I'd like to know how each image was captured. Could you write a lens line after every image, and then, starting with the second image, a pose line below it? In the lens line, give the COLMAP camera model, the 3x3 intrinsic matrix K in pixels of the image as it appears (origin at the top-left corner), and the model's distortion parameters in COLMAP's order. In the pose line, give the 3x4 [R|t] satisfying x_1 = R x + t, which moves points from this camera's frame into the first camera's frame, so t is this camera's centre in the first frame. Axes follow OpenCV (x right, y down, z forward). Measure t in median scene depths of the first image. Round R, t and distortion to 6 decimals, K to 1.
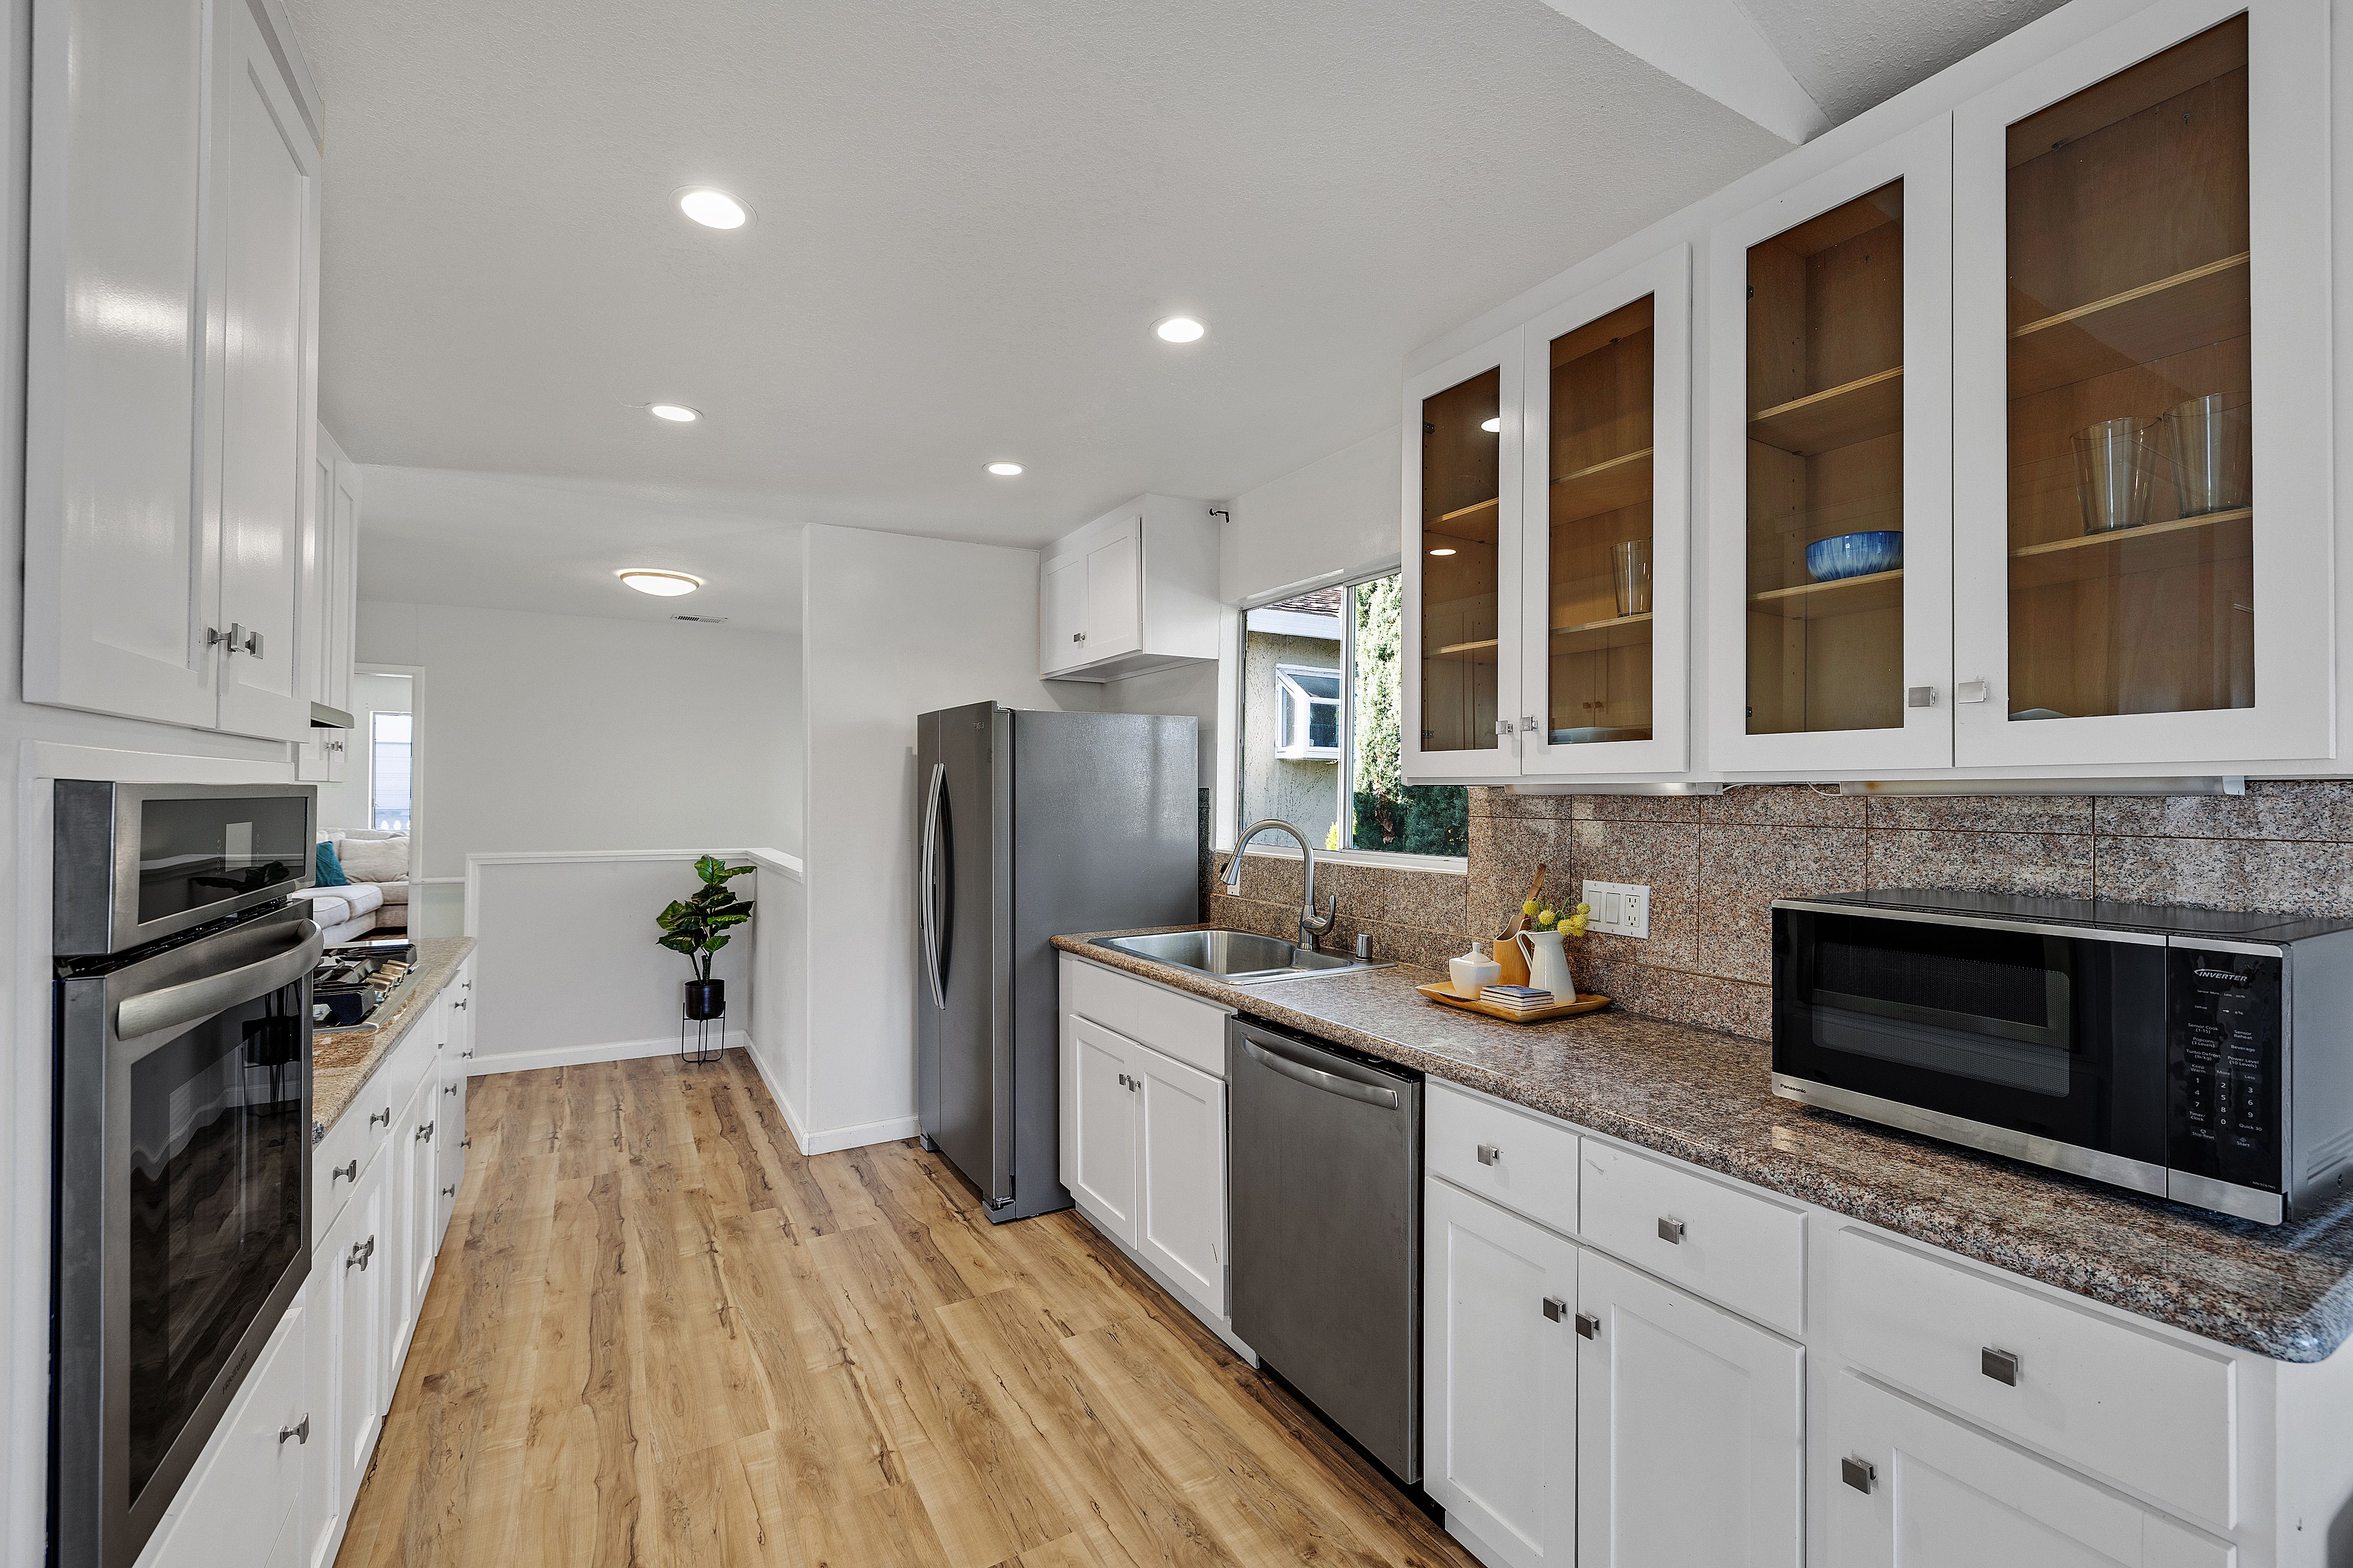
lens RADIAL K [[991.4, 0, 1169.6], [0, 991.4, 788.8], [0, 0, 1]] dist [0.000157, -0.000644]
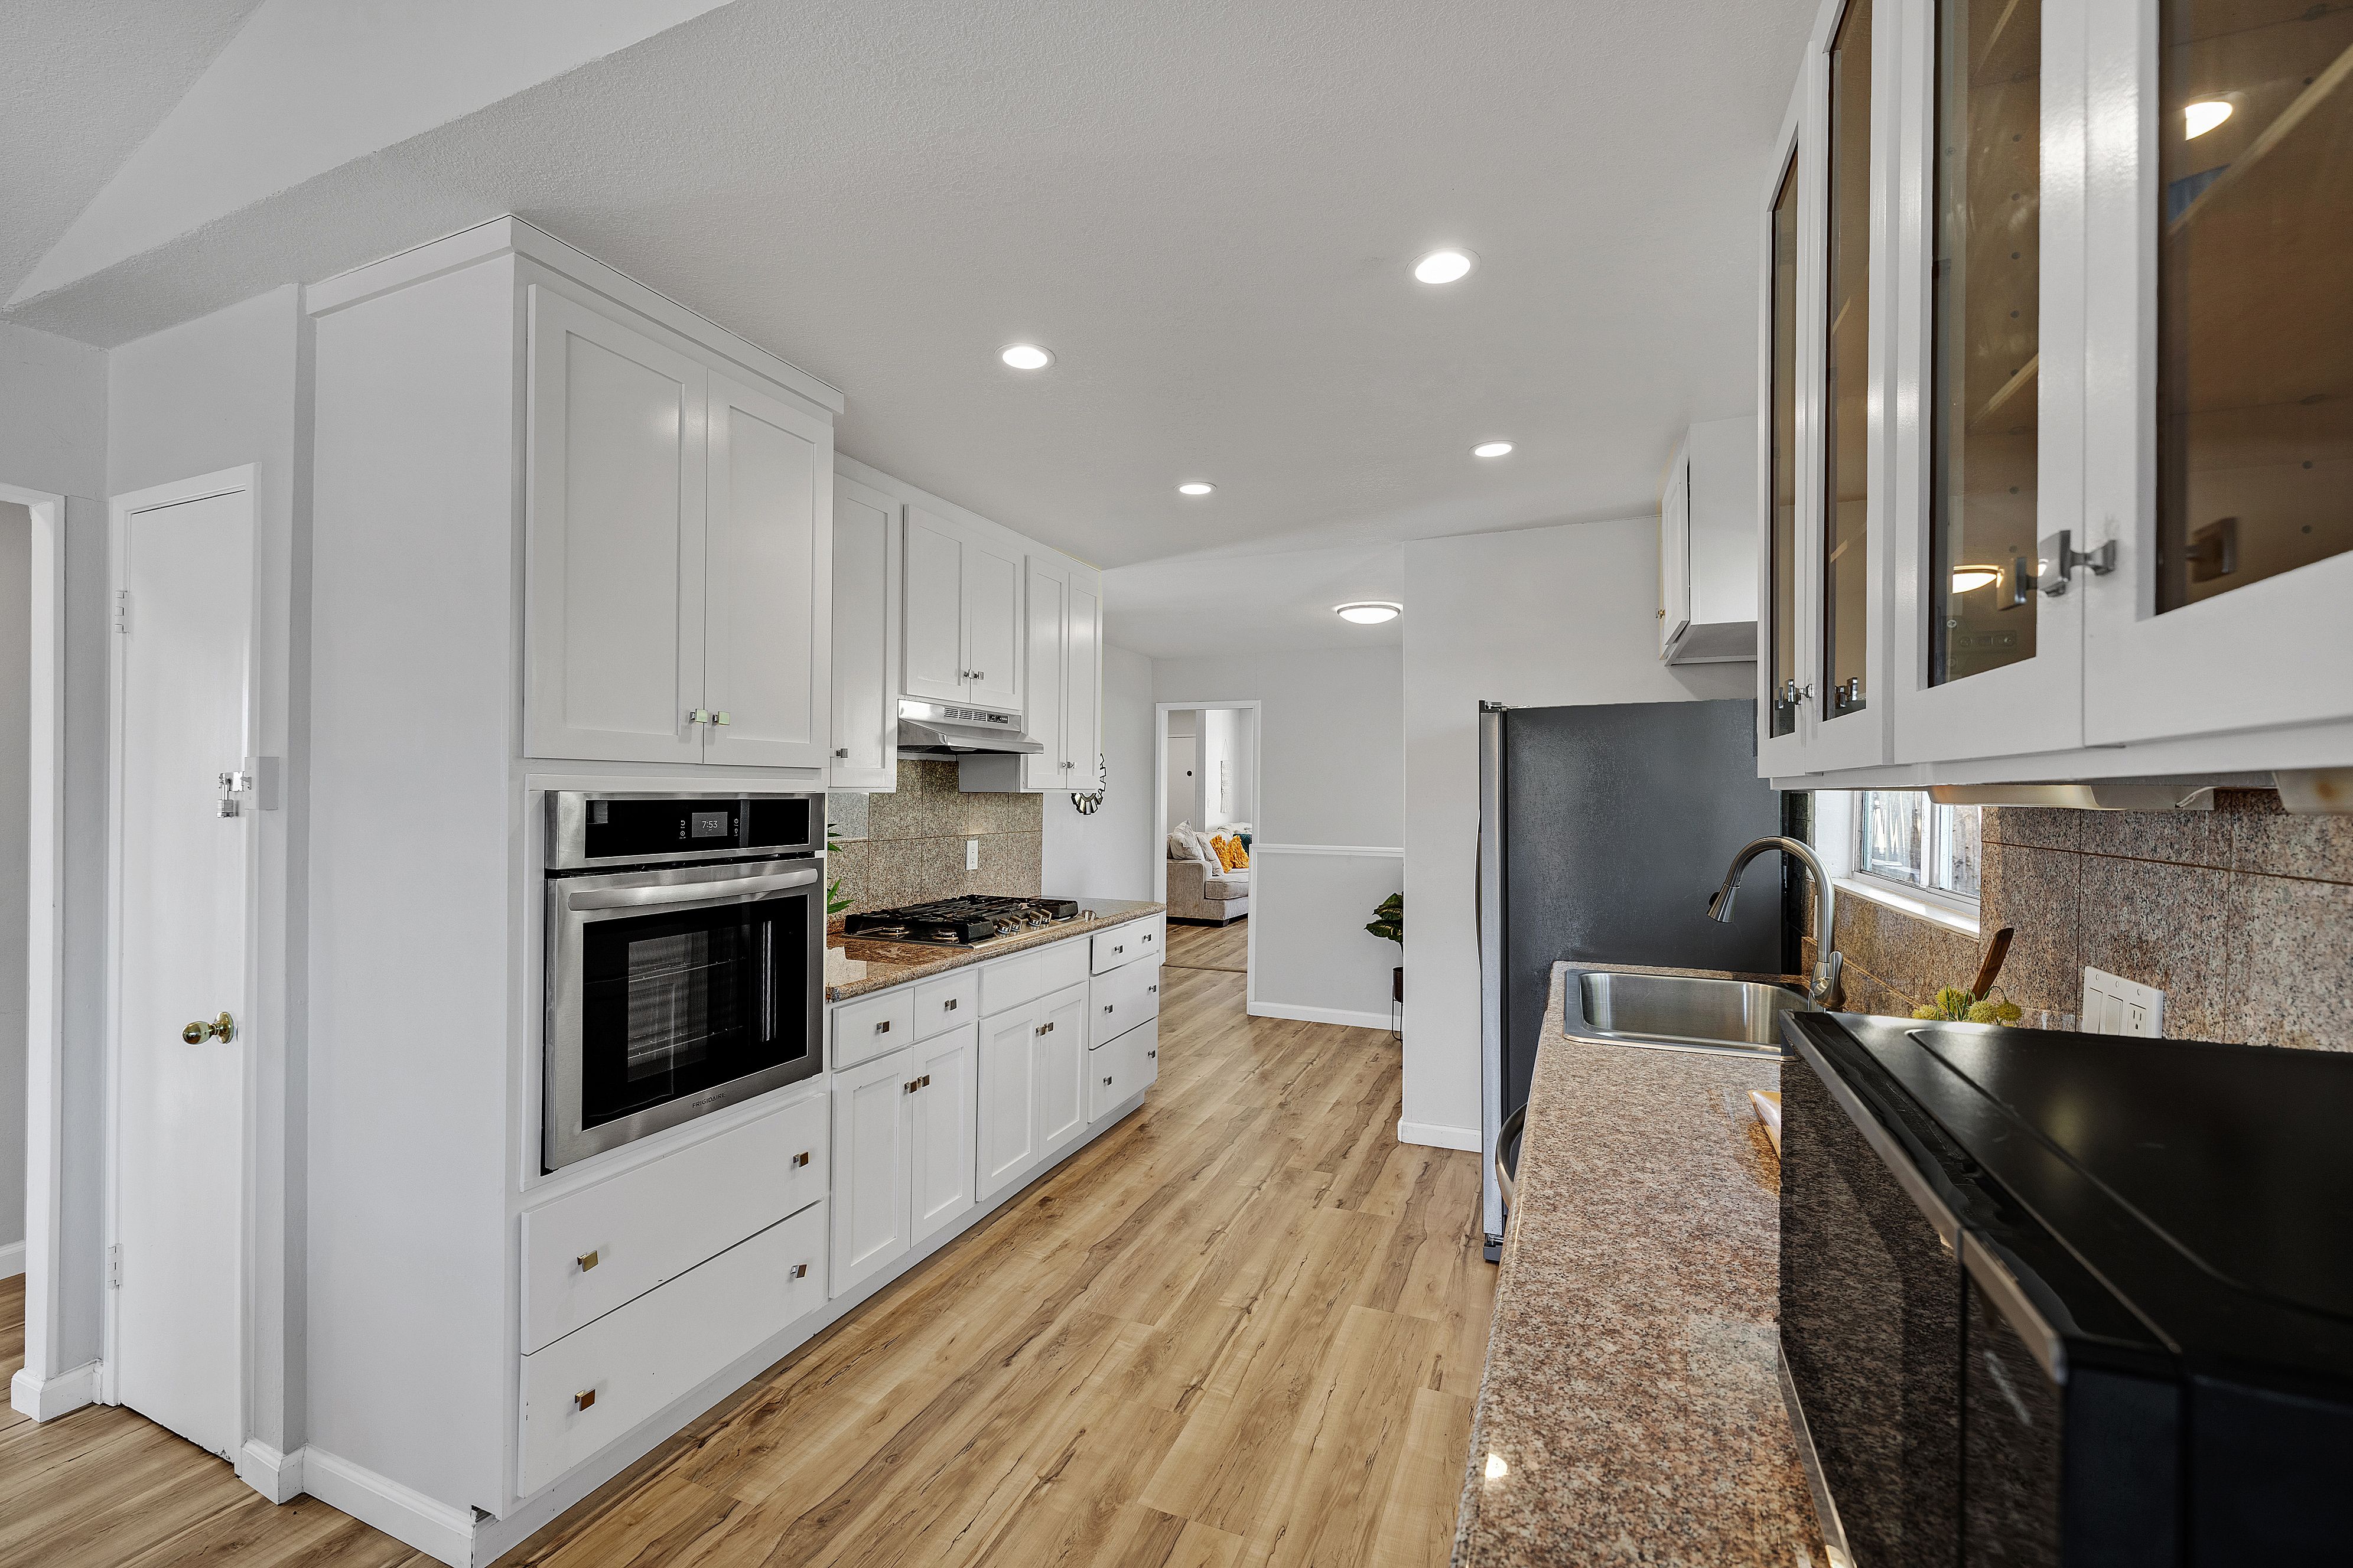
lens RADIAL K [[991.4, 0, 1169.6], [0, 991.4, 788.8], [0, 0, 1]] dist [0.000157, -0.000644]
pose [[0.595314, -0.003996, -0.803483, 0.499662], [0.000631, 0.999990, -0.004506, -0.001380], [0.803493, 0.002176, 0.595311, 0.256008]]
